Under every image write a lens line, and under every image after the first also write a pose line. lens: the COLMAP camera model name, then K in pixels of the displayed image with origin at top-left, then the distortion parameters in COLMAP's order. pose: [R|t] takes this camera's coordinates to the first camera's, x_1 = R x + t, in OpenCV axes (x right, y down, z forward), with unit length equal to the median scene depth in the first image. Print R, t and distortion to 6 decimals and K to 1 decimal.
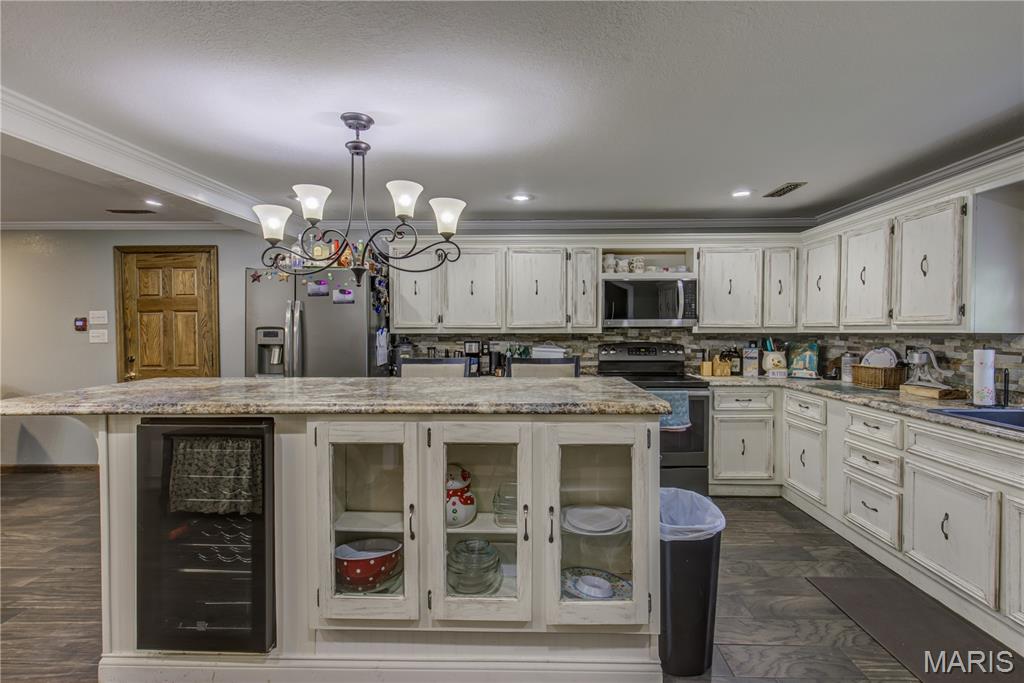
lens RADIAL K [[457.3, 0, 512.0], [0, 457.3, 341.5], [0, 0, 1]] dist [0.001894, 0.000274]
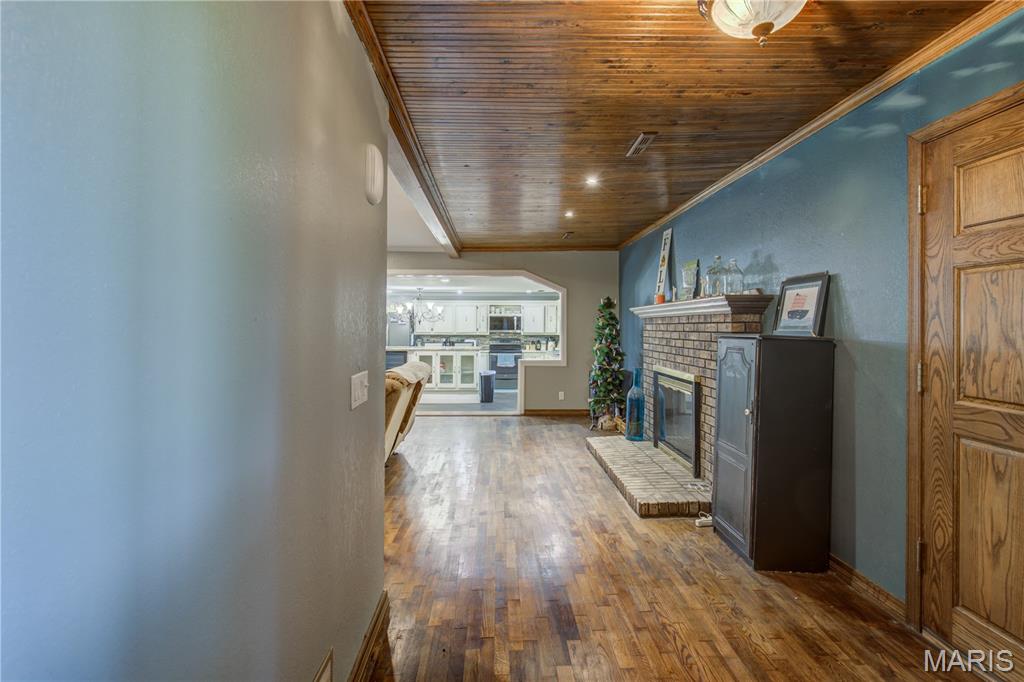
lens RADIAL K [[457.3, 0, 512.0], [0, 457.3, 341.0], [0, 0, 1]] dist [0.001894, 0.000274]
pose [[0.997622, 0.002706, 0.068872, 0.140670], [-0.003083, 0.999981, 0.005366, 0.004810], [-0.068856, -0.005565, 0.997611, -1.890663]]
